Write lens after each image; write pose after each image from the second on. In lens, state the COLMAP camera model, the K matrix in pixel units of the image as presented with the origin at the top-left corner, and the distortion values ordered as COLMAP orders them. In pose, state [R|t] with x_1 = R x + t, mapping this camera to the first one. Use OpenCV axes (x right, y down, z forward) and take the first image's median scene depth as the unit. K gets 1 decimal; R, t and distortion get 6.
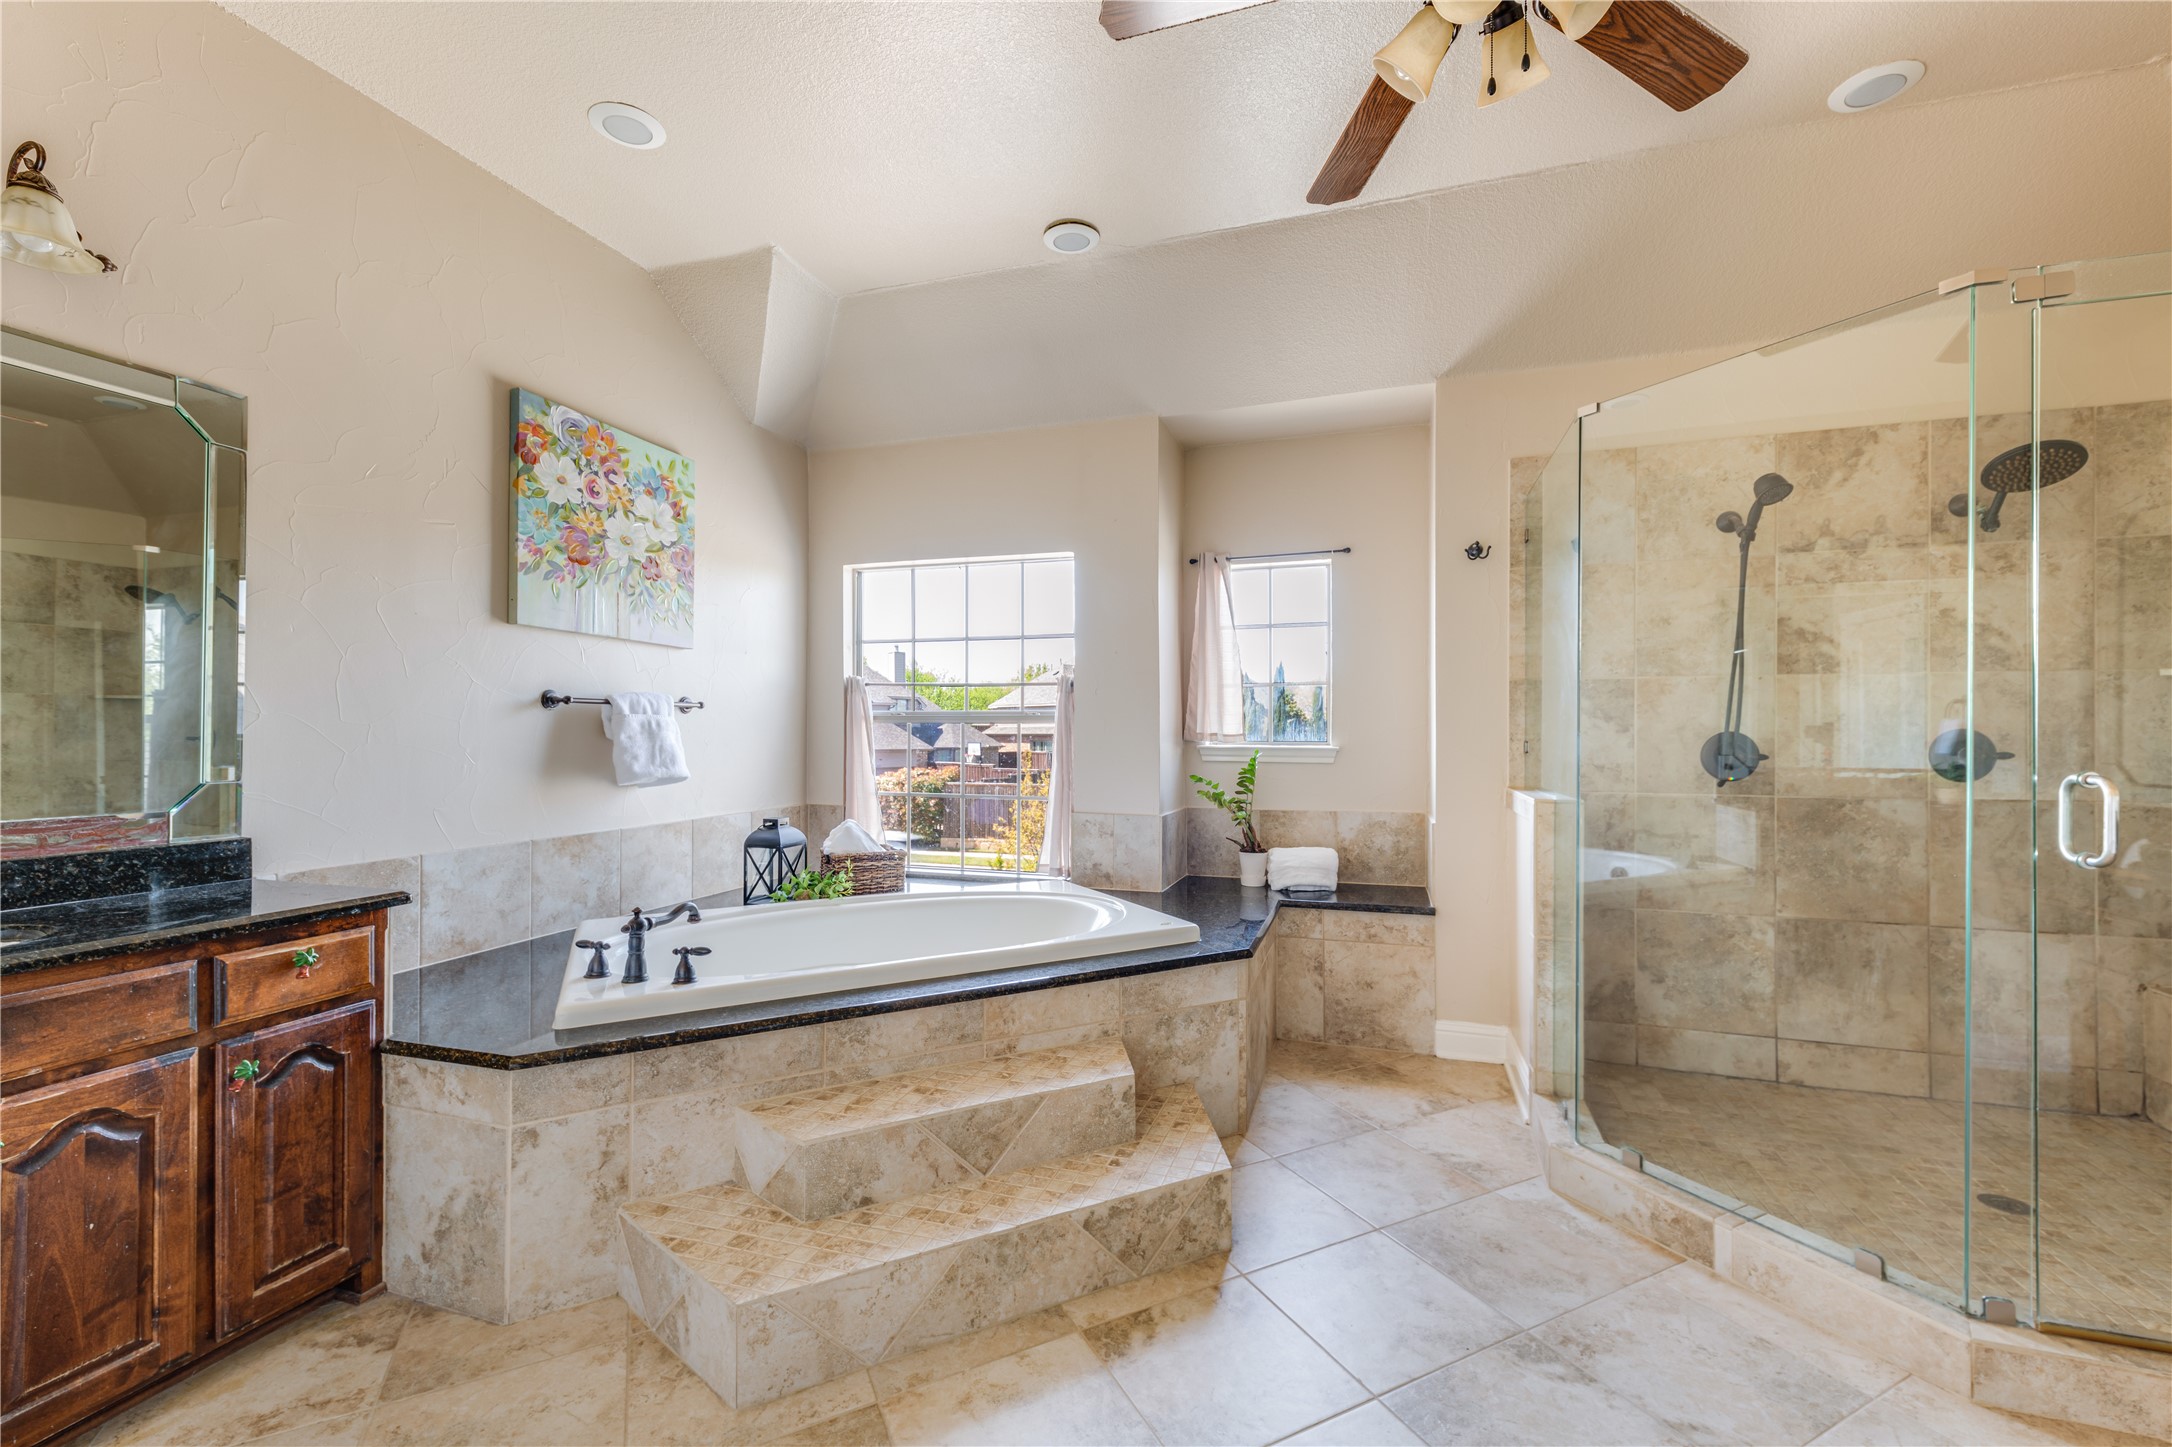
lens RADIAL K [[944.3, 0, 1086.0], [0, 944.3, 723.5], [0, 0, 1]] dist [-0.001168, -0.000419]
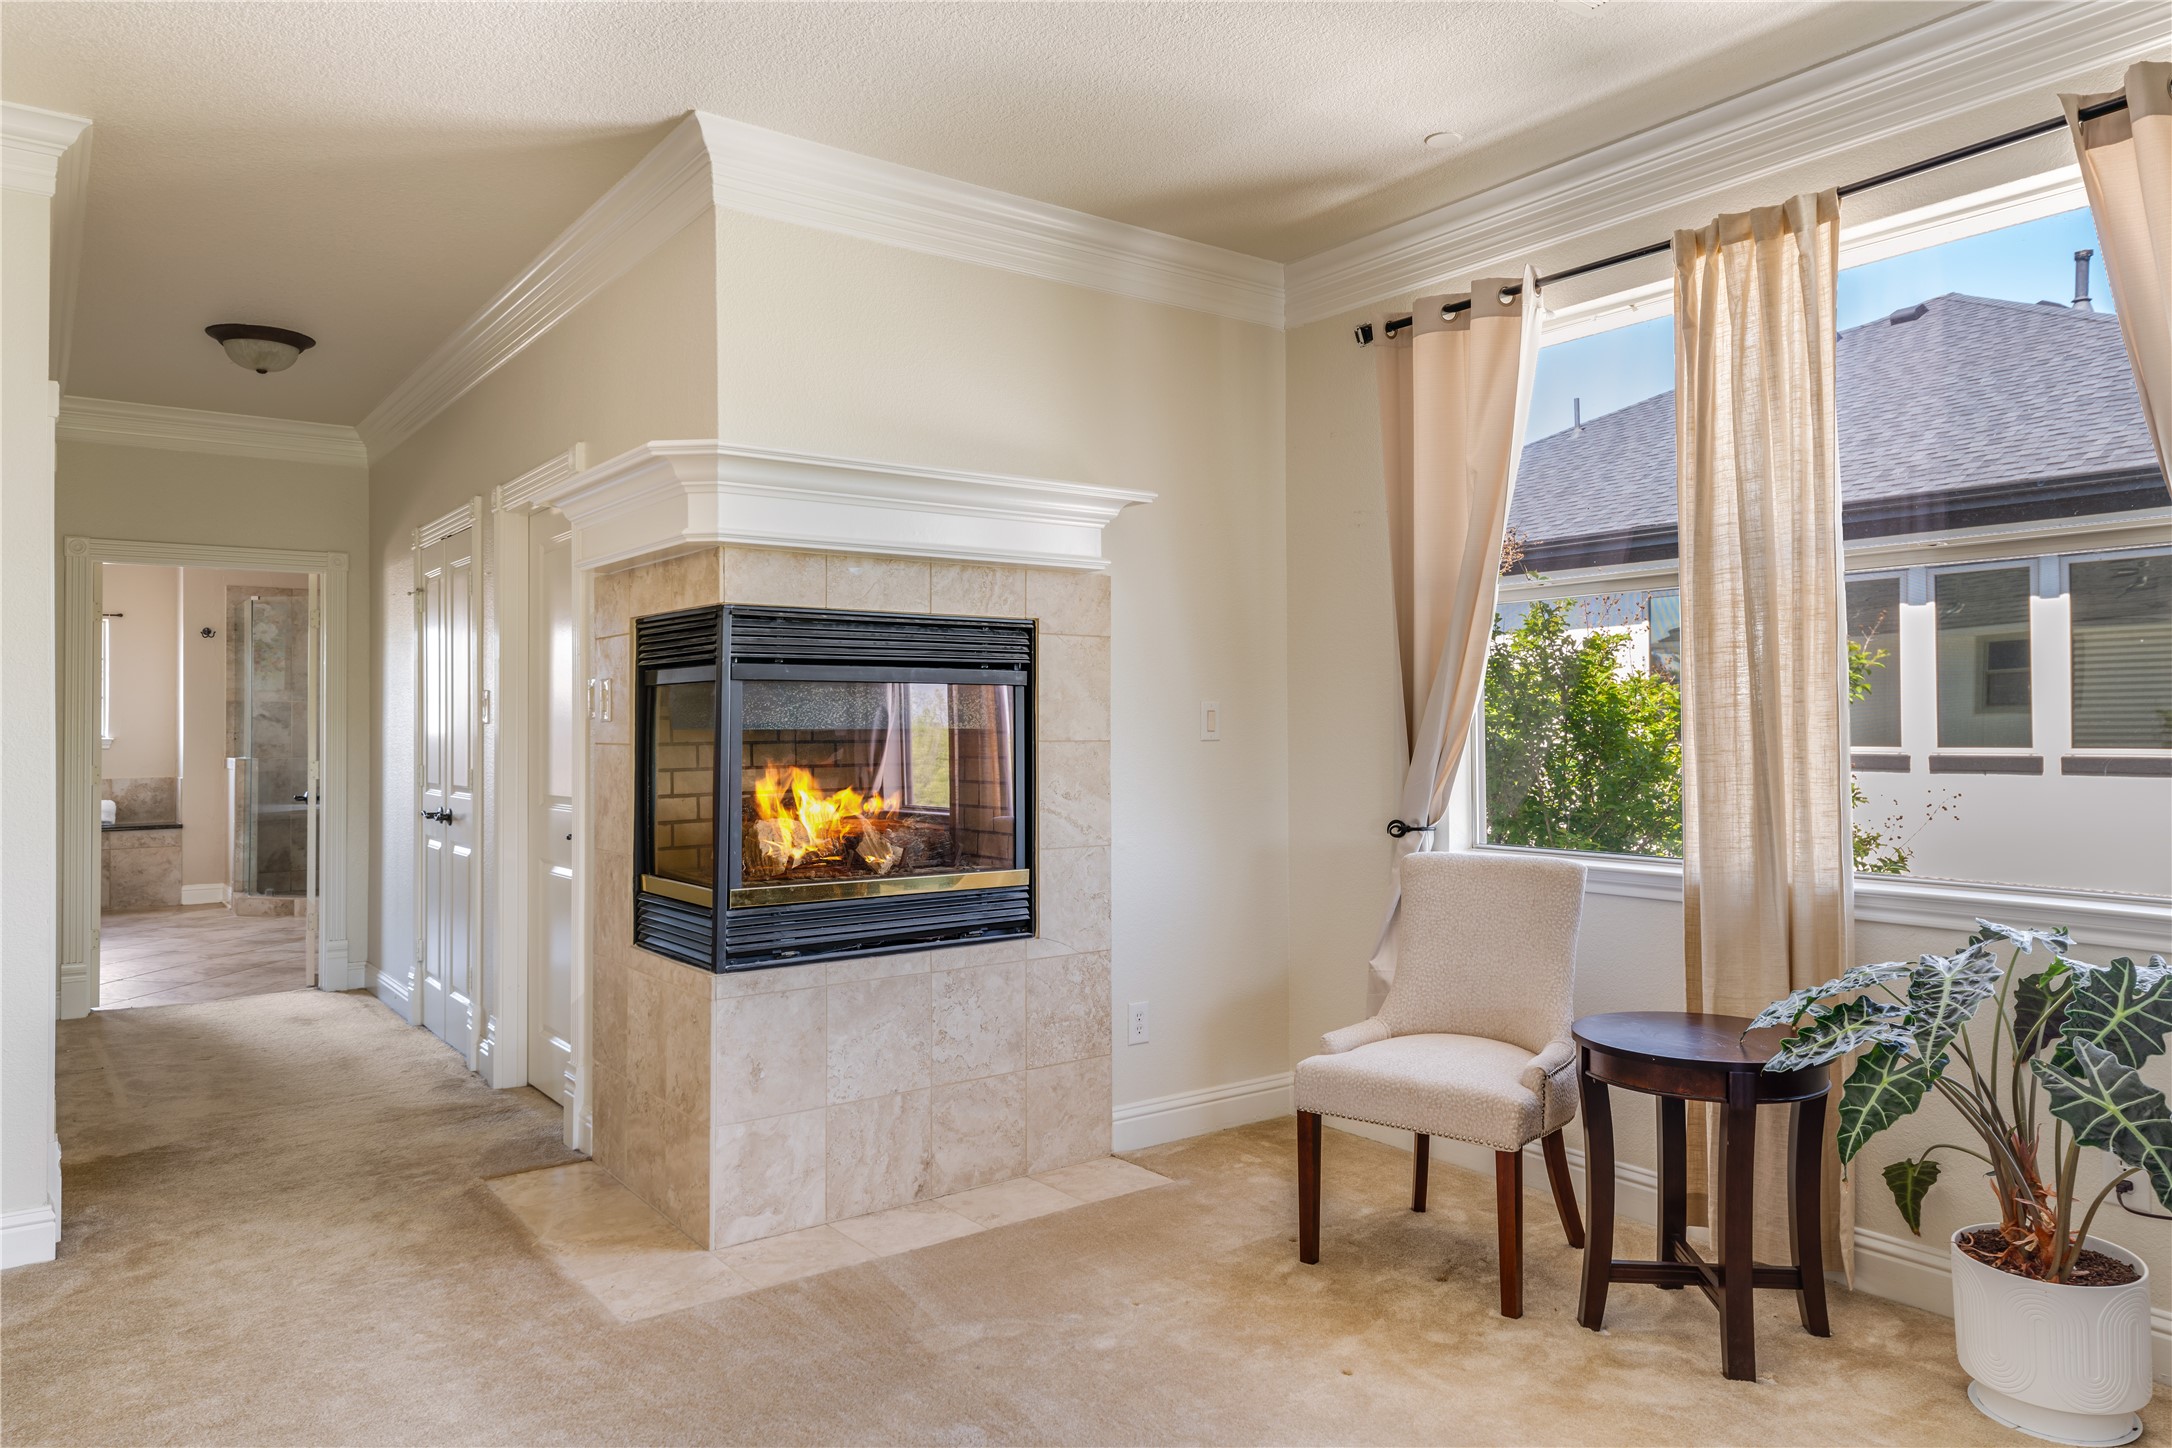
lens RADIAL K [[1438.9, 0, 1086.0], [0, 1438.9, 724.0], [0, 0, 1]] dist [-0.001228, -0.000993]
pose [[0.591570, 0.007027, 0.806223, -0.837460], [-0.001353, 0.999969, -0.007723, 0.019756], [-0.806252, 0.003479, 0.591561, -2.051517]]
